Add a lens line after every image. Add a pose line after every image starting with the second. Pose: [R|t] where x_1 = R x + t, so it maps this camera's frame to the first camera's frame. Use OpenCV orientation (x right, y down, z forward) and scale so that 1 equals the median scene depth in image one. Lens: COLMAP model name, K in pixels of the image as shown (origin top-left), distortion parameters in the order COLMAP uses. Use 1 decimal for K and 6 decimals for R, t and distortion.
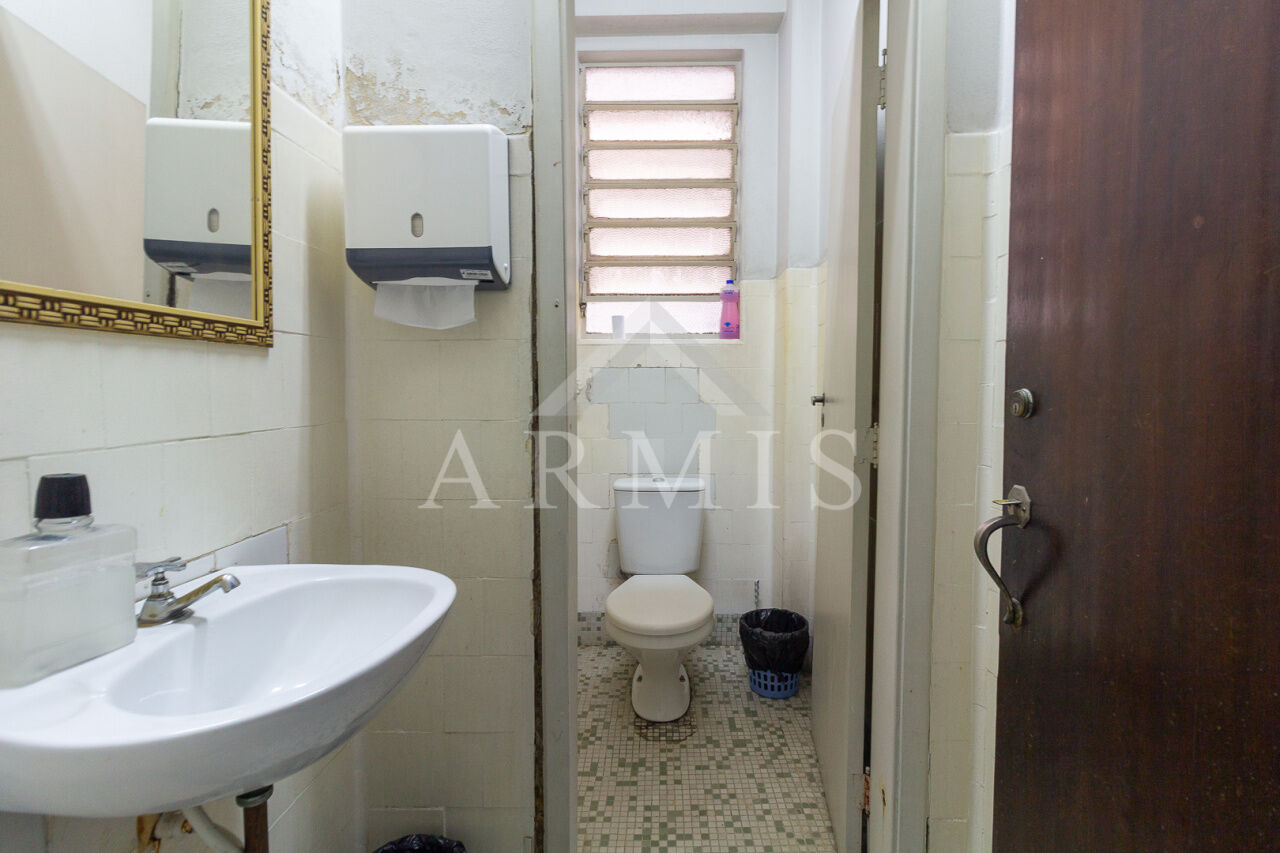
lens RADIAL K [[604.8, 0, 649.1], [0, 604.8, 412.5], [0, 0, 1]] dist [0.000115, 0.000529]
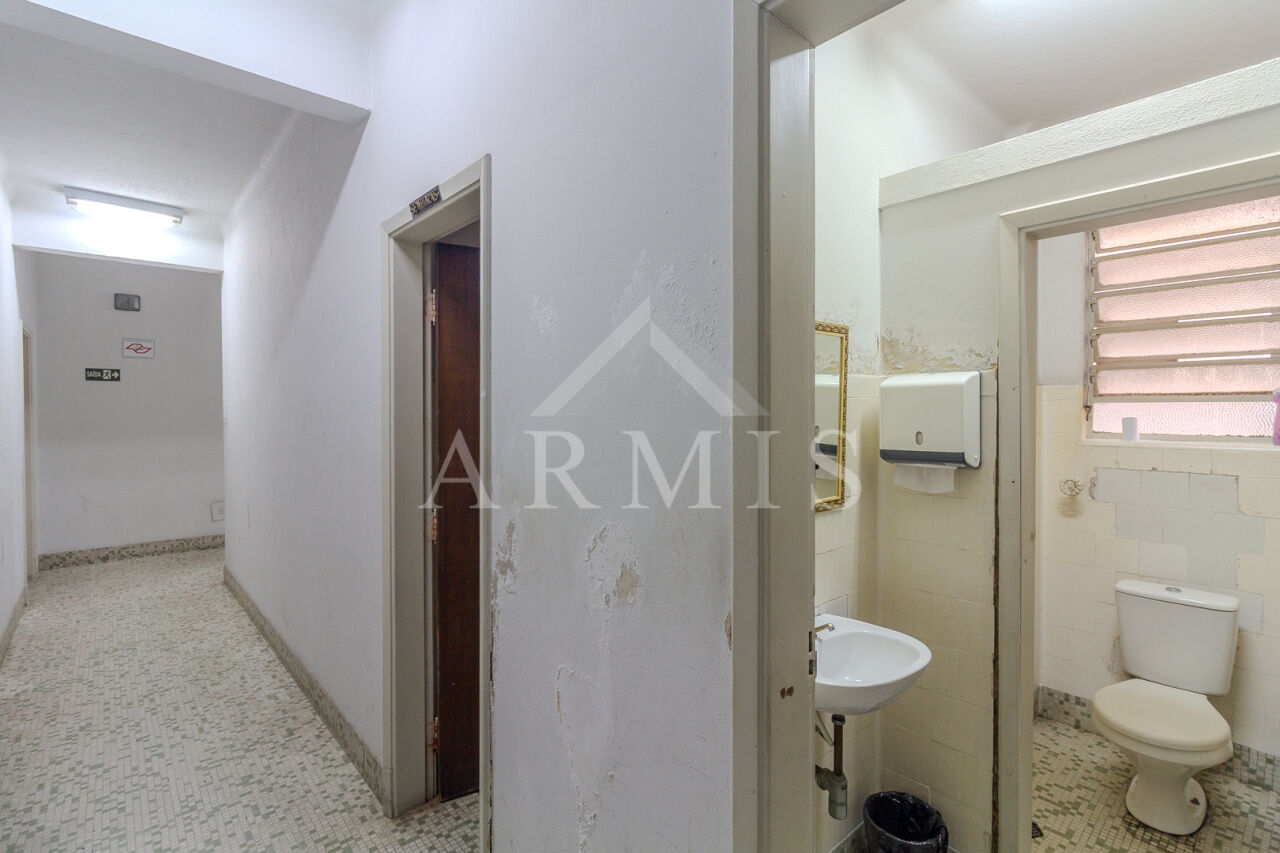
lens RADIAL K [[604.8, 0, 649.1], [0, 604.8, 412.5], [0, 0, 1]] dist [0.000115, 0.000529]
pose [[0.687776, 0.009297, -0.725864, 0.175152], [-0.033630, 0.999252, -0.019067, -0.161101], [0.725144, 0.037525, 0.687574, -0.388729]]
